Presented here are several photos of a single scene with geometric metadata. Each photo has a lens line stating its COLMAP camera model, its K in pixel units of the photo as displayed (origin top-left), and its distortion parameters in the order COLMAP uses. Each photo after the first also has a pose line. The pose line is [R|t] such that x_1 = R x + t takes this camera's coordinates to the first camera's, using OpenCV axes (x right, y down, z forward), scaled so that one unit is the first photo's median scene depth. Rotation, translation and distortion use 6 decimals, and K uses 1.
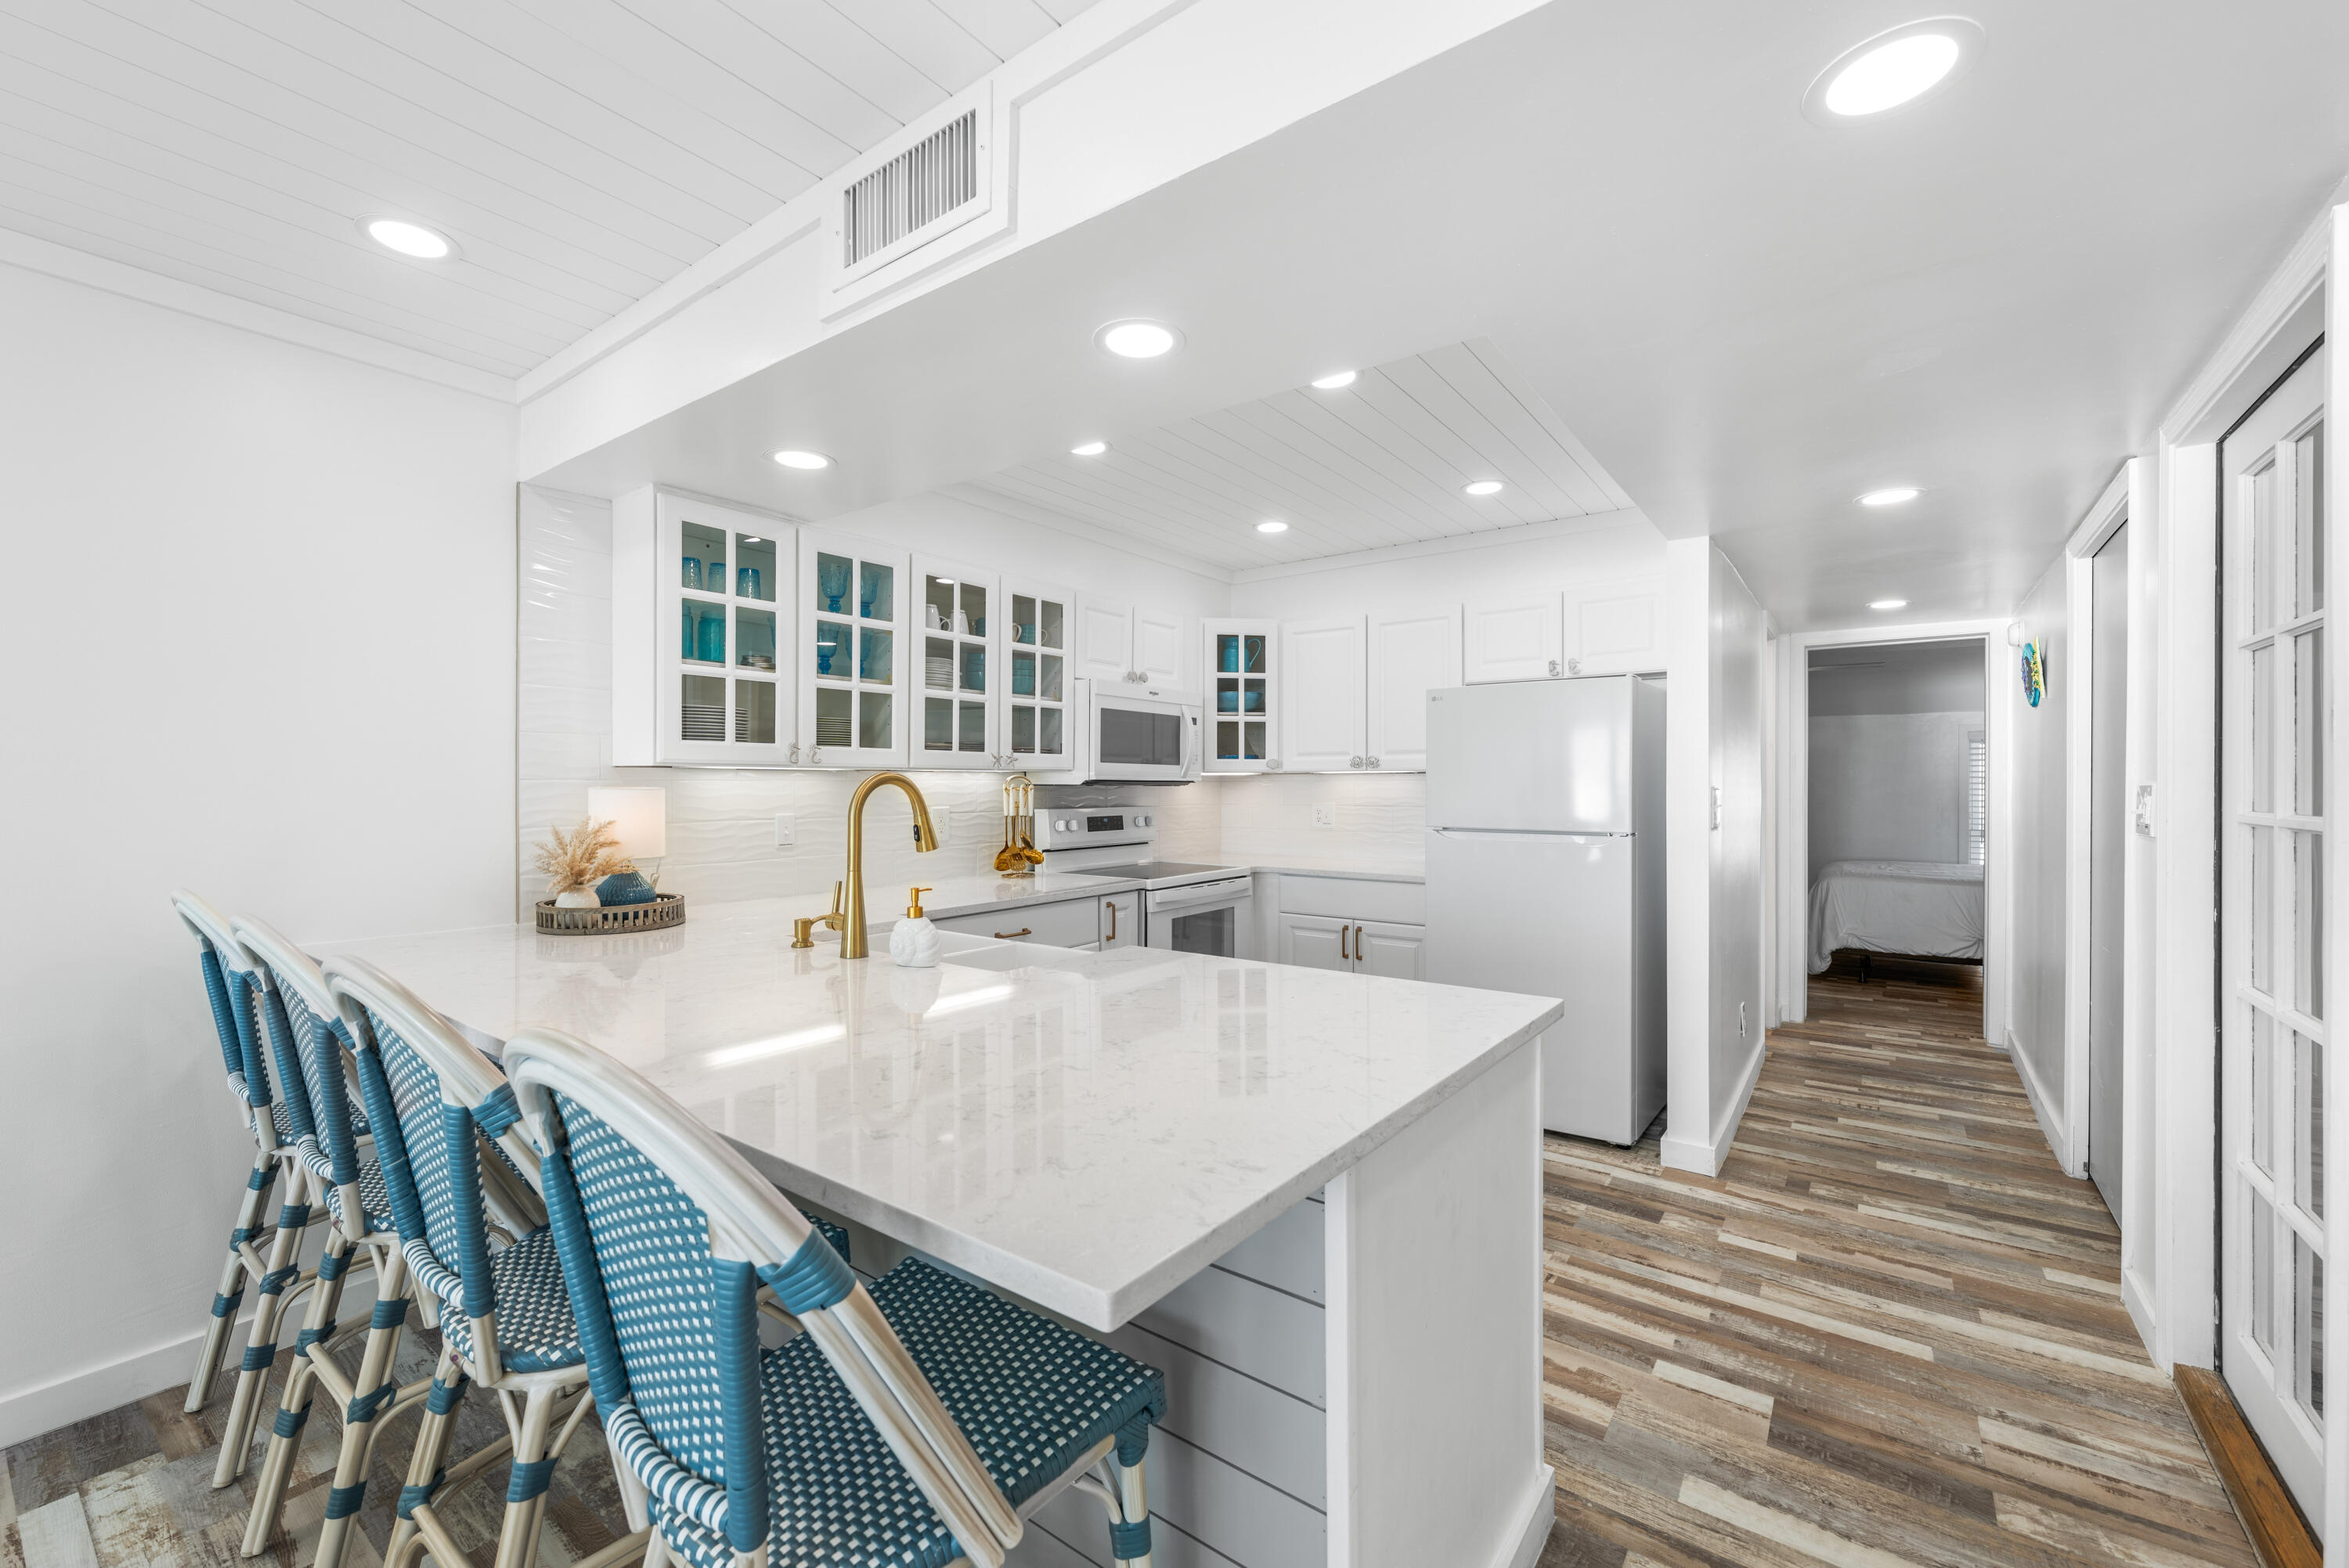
lens RADIAL K [[929.0, 0, 1189.4], [0, 929.0, 779.1], [0, 0, 1]] dist [0.003393, 0.000320]
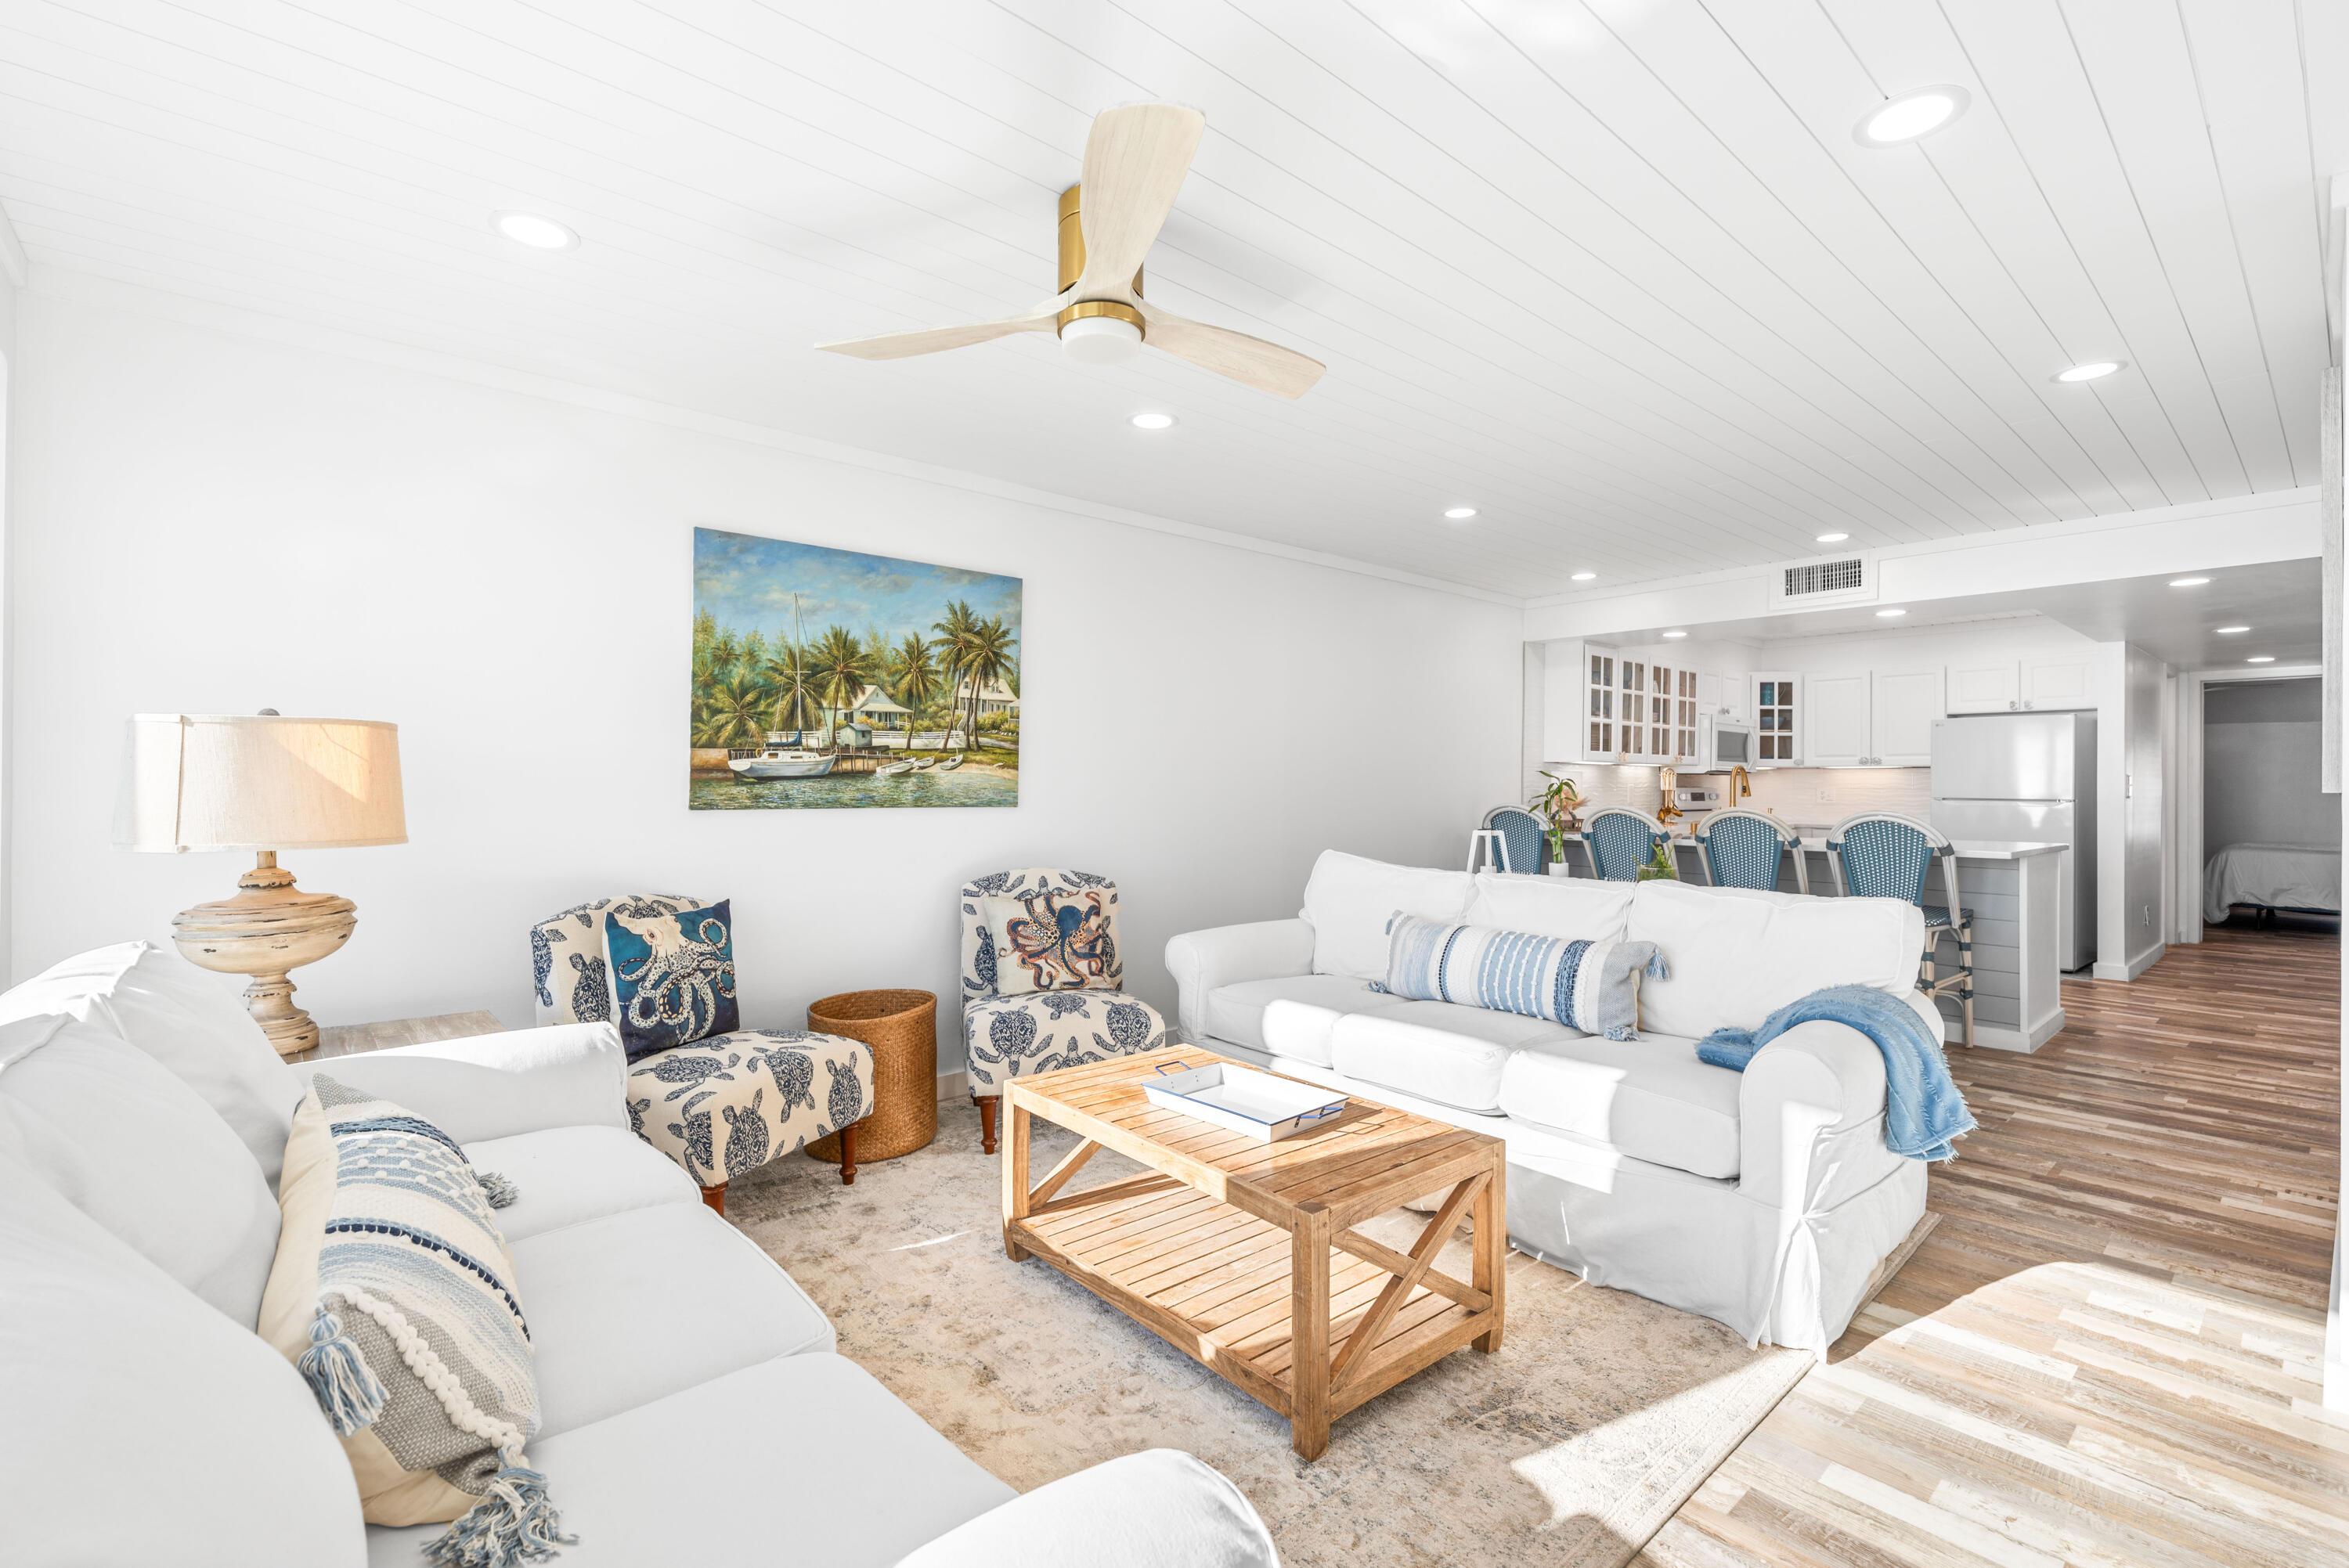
lens RADIAL K [[1007.7, 0, 1158.1], [0, 1007.7, 775.8], [0, 0, 1]] dist [-0.004450, -0.001440]
pose [[0.969710, 0.003252, -0.244239, -0.559180], [-0.005349, 0.999954, -0.007922, 0.027065], [0.244202, 0.008989, 0.969683, -0.958467]]
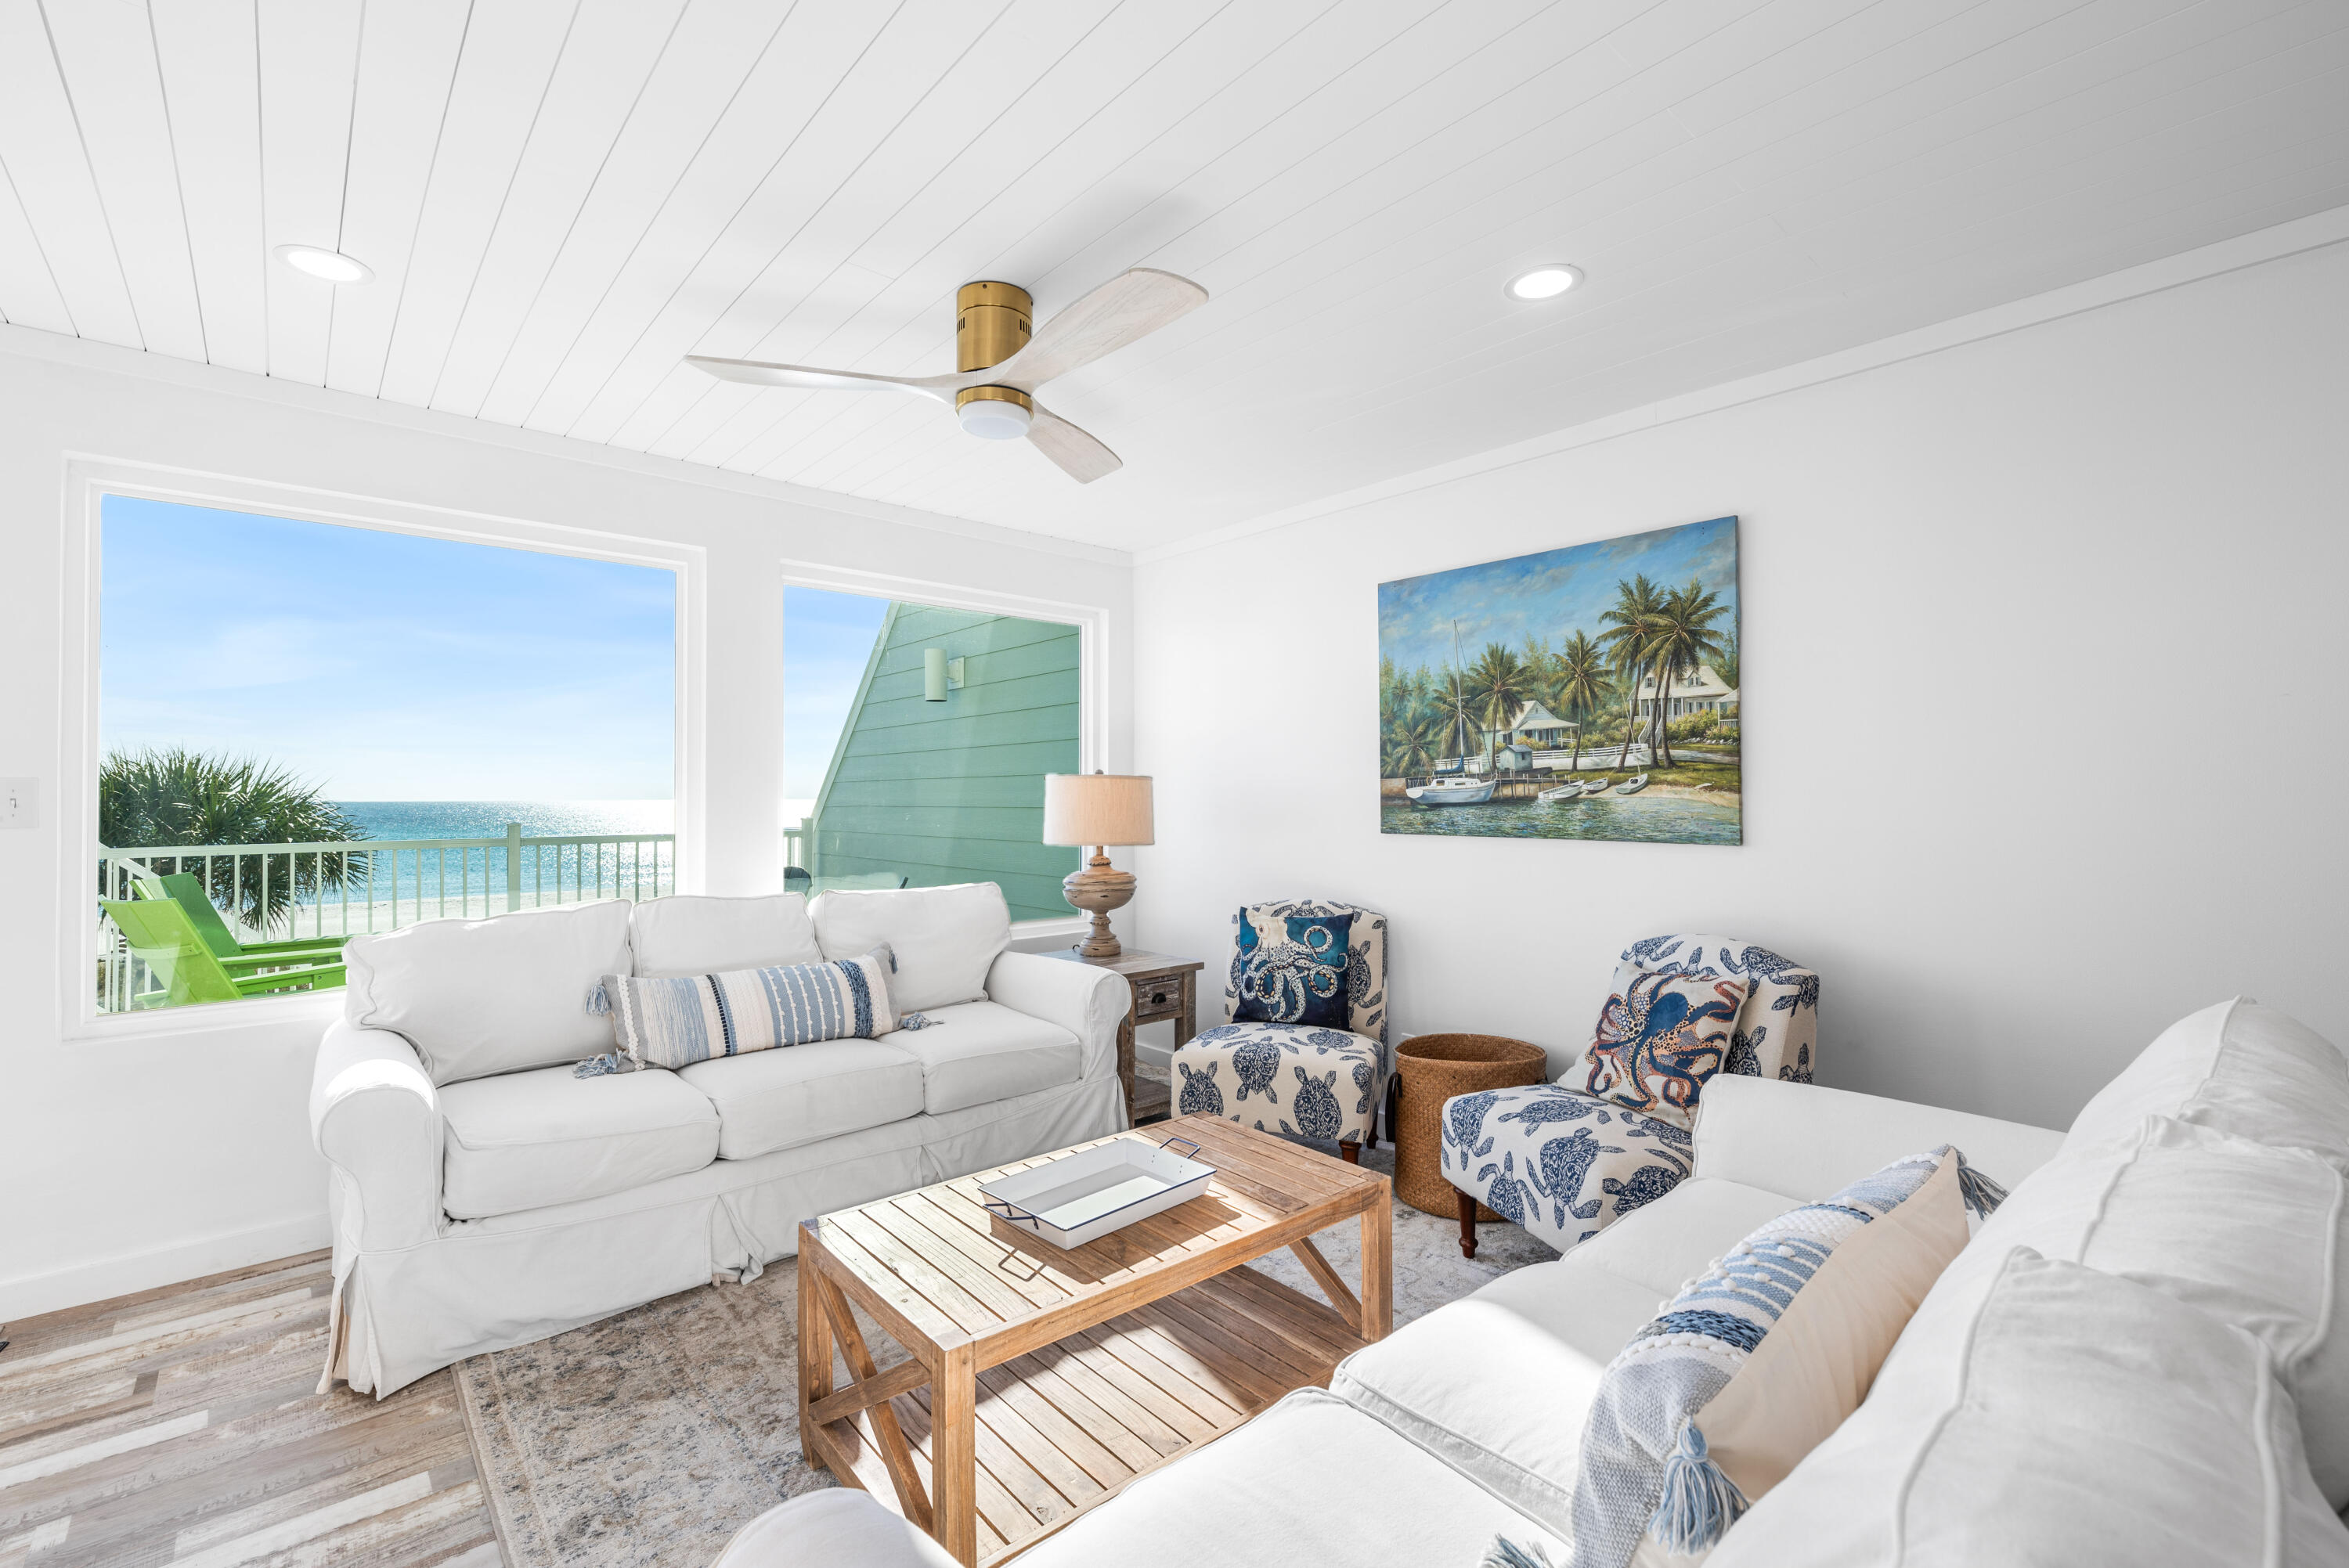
lens RADIAL K [[1007.7, 0, 1186.8], [0, 1007.7, 783.1], [0, 0, 1]] dist [-0.004450, -0.001440]
pose [[-0.211110, -0.006538, -0.977440, -0.228498], [0.006276, 0.999948, -0.008044, 0.012768], [0.977442, -0.007833, -0.211058, -0.332479]]
